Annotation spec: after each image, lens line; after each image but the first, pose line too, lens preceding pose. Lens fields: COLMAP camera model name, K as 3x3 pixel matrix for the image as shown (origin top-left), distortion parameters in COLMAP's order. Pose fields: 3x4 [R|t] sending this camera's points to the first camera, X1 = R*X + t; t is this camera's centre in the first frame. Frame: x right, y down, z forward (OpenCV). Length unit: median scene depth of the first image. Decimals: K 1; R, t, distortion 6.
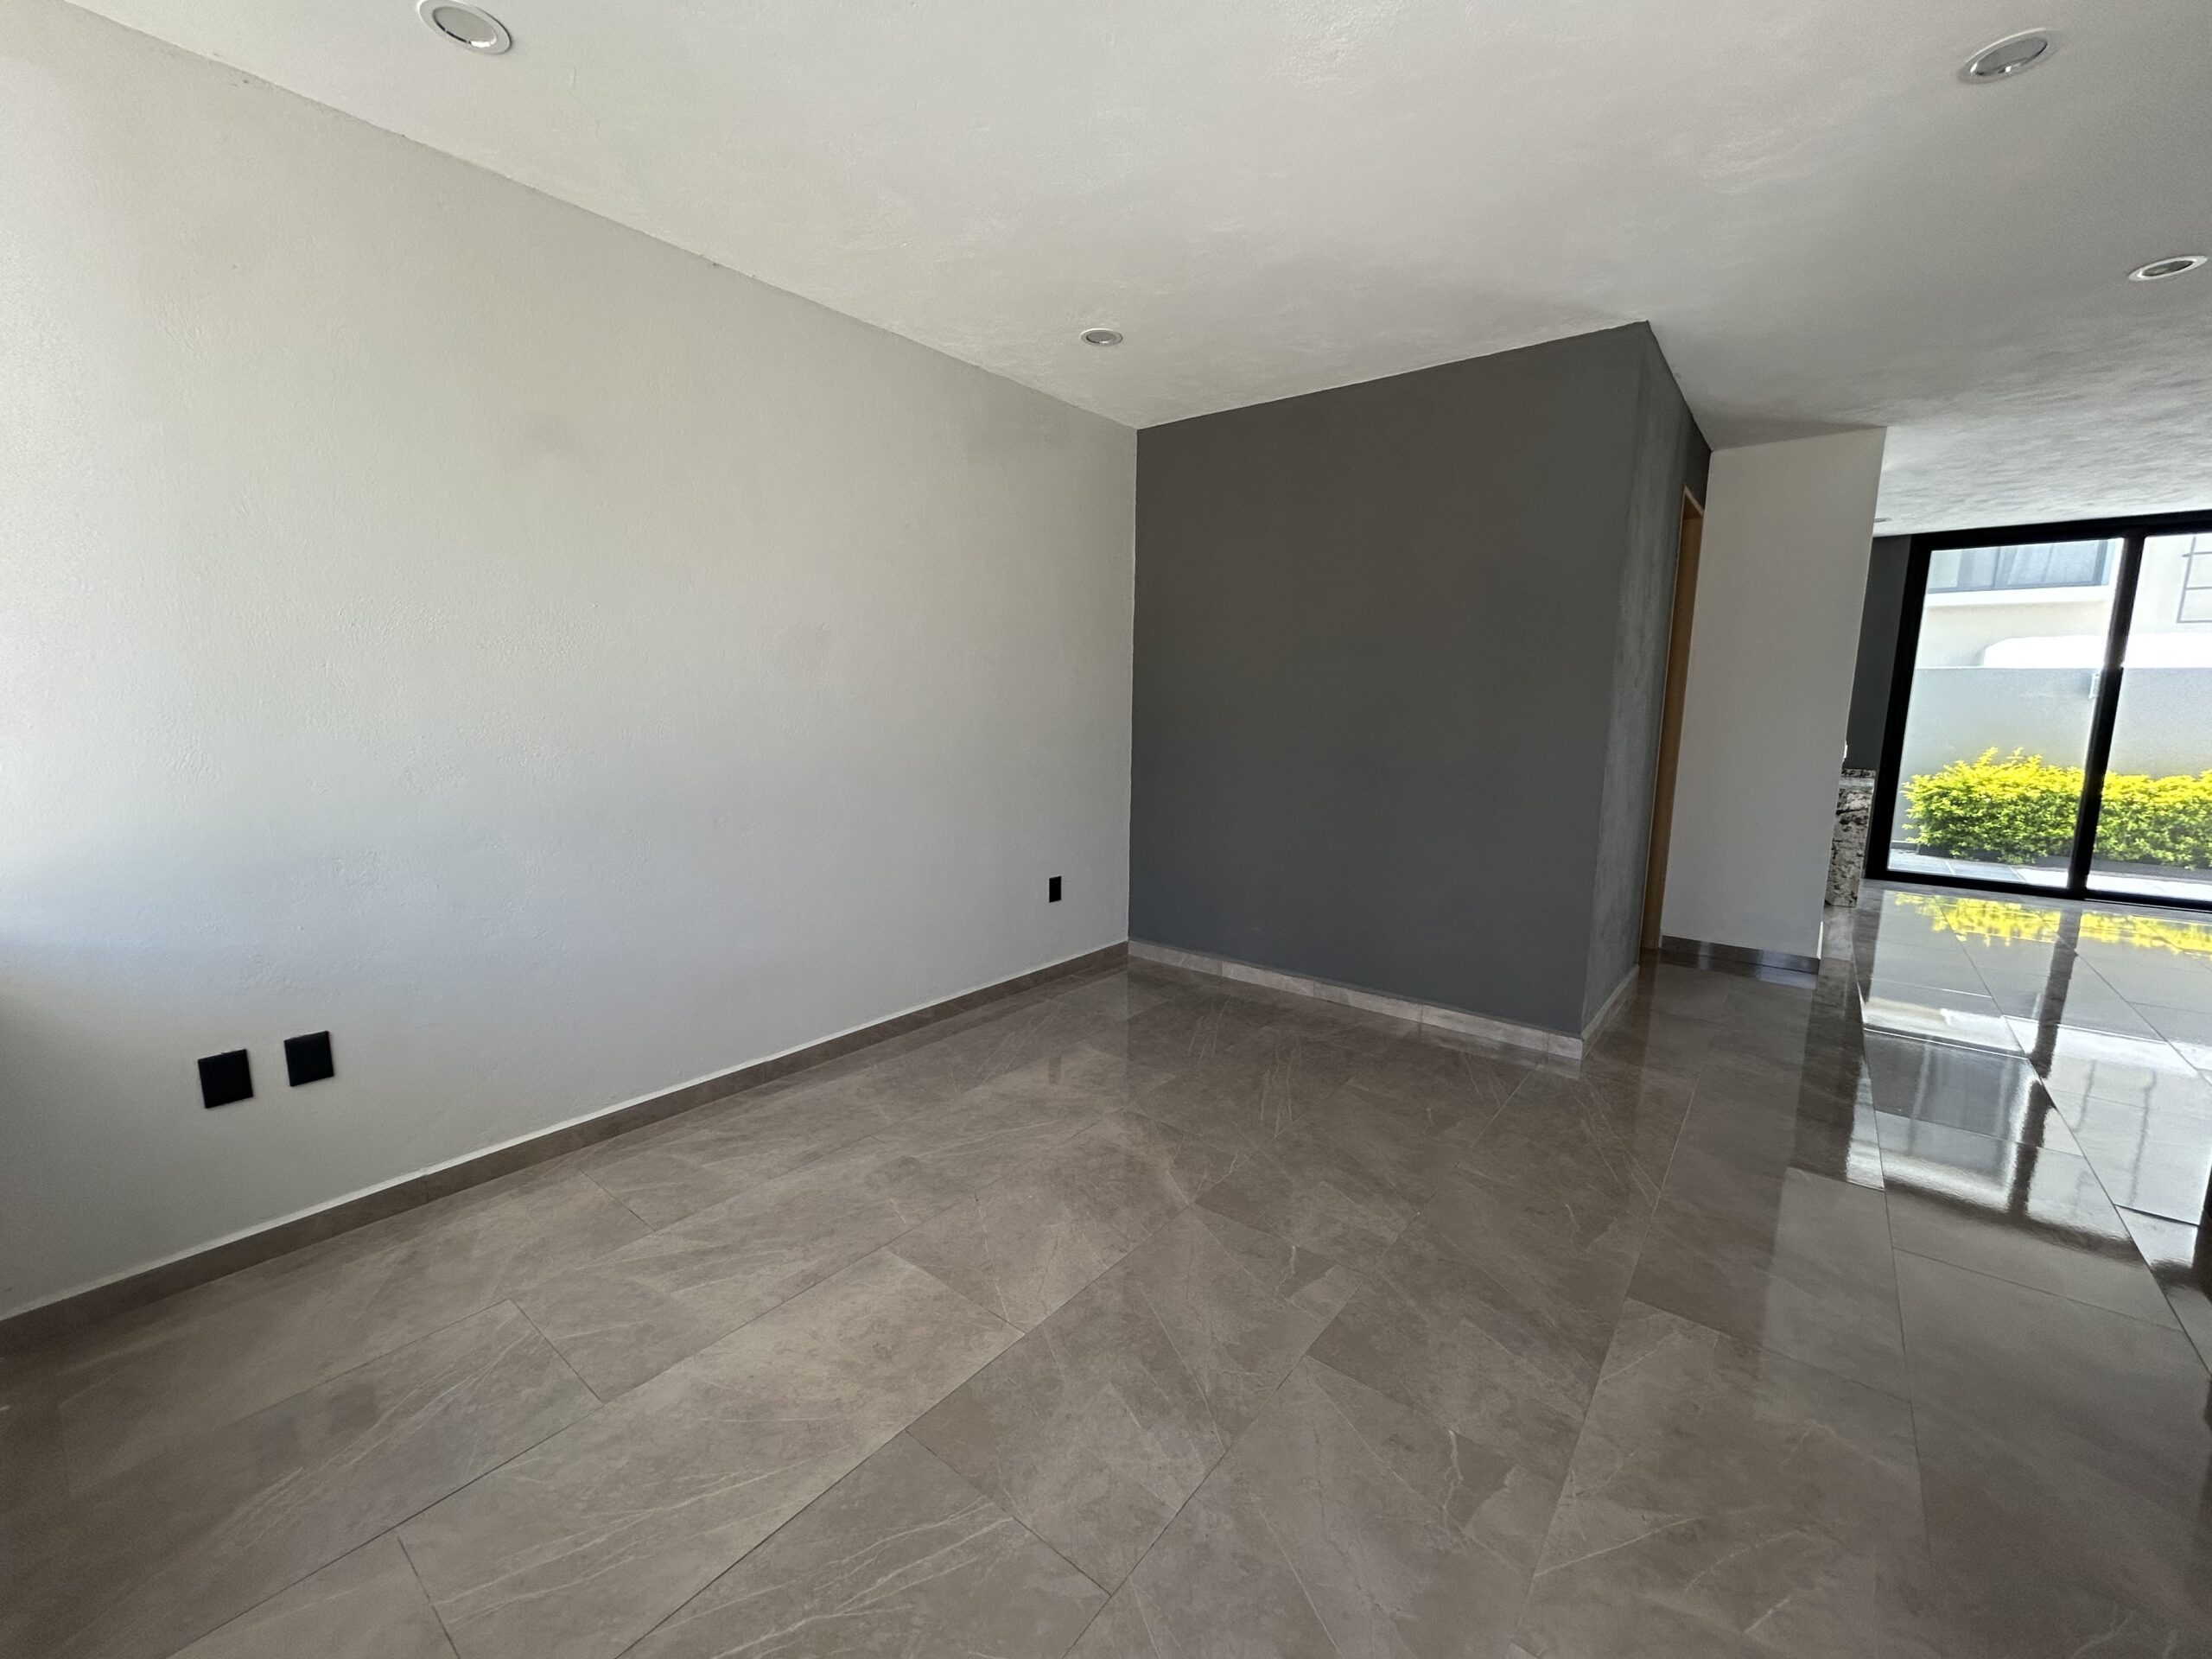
lens RADIAL K [[906.6, 0, 1106.0], [0, 906.6, 829.5], [0, 0, 1]] dist [-0.000628, 0.000032]
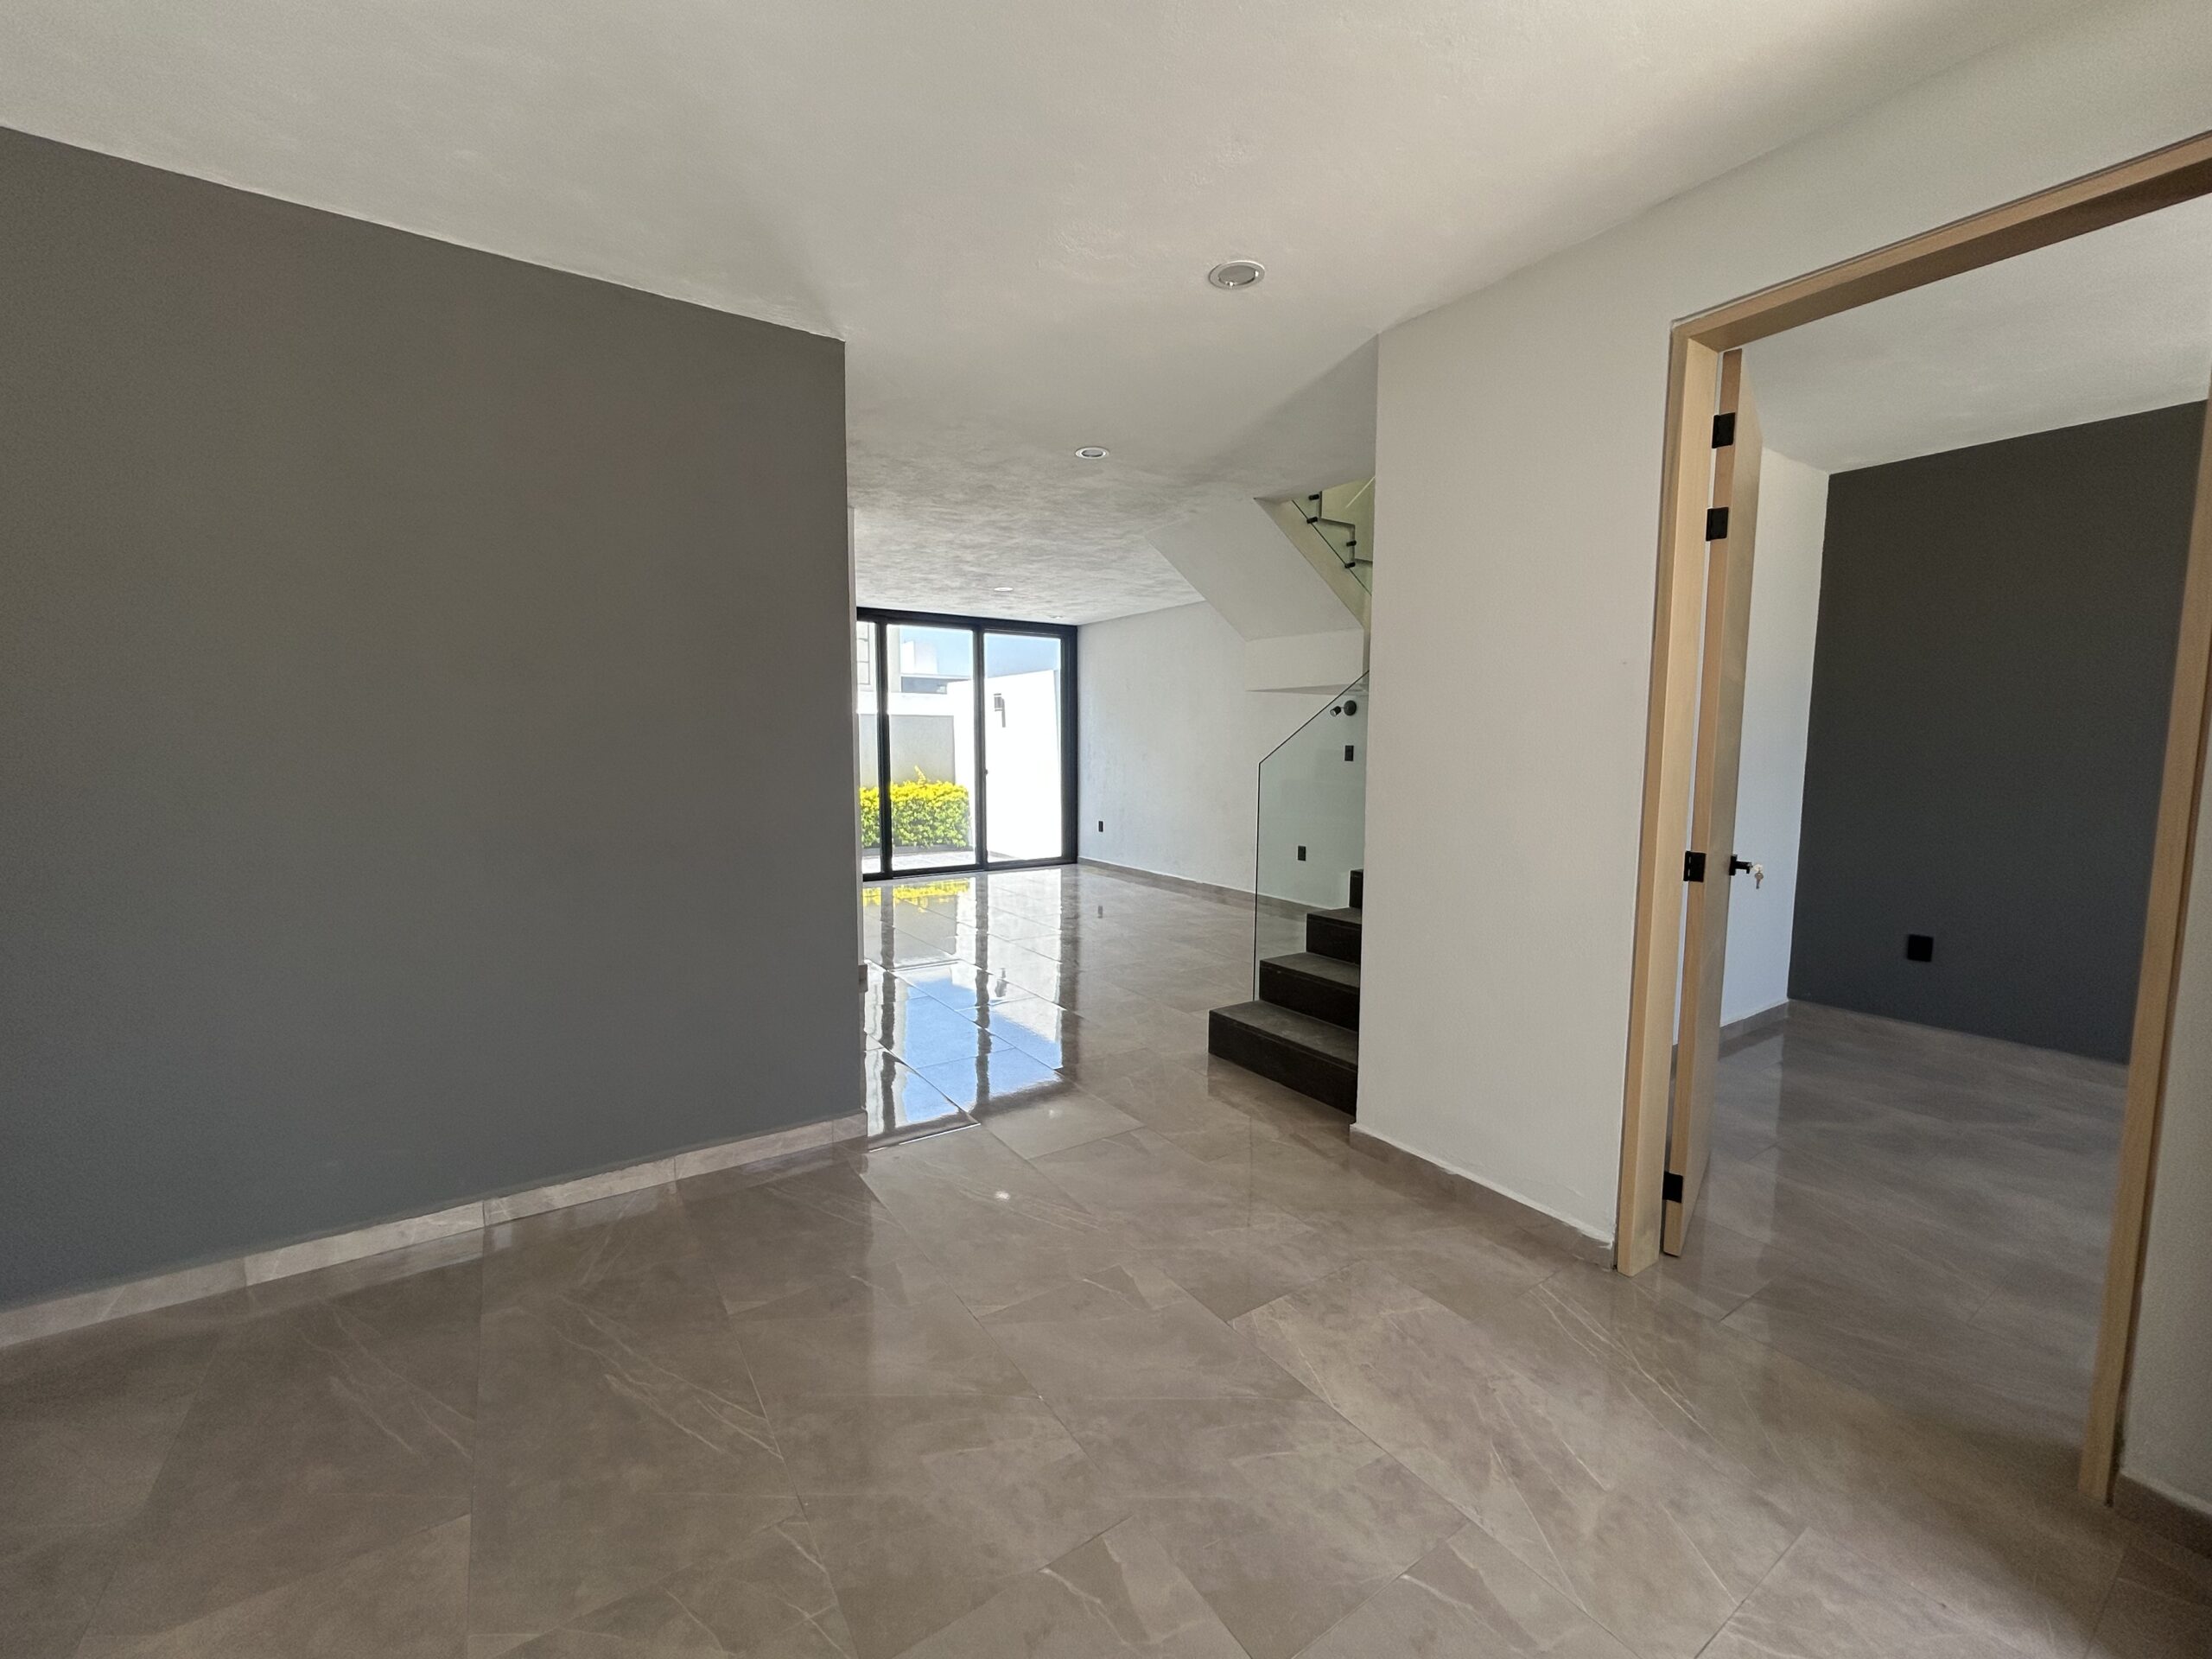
lens RADIAL K [[891.6, 0, 1106.0], [0, 891.6, 829.5], [0, 0, 1]] dist [0.001352, -0.000213]
pose [[0.300482, -0.104026, 0.948097, -0.244223], [0.137109, 0.988421, 0.064996, -0.081300], [-0.943881, 0.110463, 0.311266, 0.492945]]
